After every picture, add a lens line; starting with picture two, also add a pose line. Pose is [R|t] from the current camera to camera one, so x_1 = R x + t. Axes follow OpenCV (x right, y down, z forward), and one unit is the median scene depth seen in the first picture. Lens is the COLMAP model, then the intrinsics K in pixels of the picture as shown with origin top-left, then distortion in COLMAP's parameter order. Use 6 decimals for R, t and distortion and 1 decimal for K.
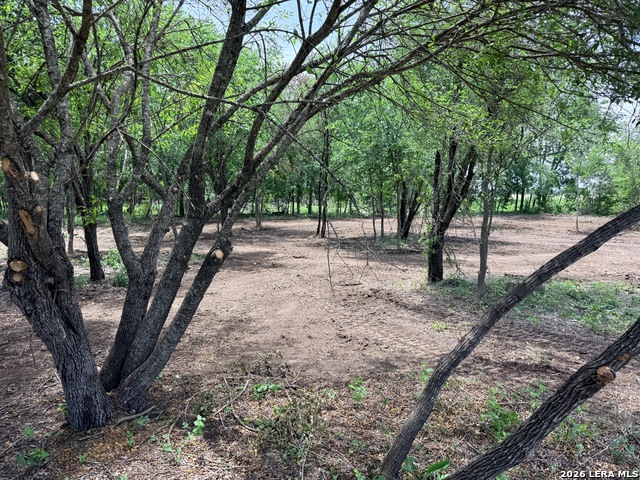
lens RADIAL K [[445.0, 0, 320.1], [0, 445.0, 238.2], [0, 0, 1]] dist [-0.000704, -0.003905]
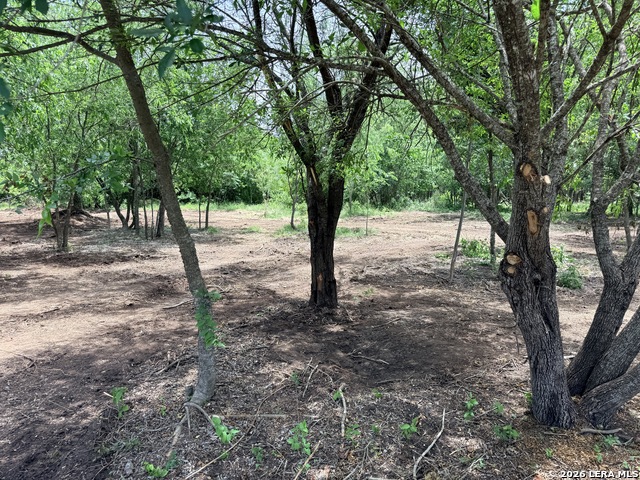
lens RADIAL K [[445.0, 0, 320.1], [0, 445.0, 238.2], [0, 0, 1]] dist [-0.000704, -0.003905]
pose [[0.636823, 0.090233, -0.765712, -0.121928], [-0.080321, 0.995488, 0.050509, -0.007366], [0.766815, 0.029337, 0.641198, -0.075537]]
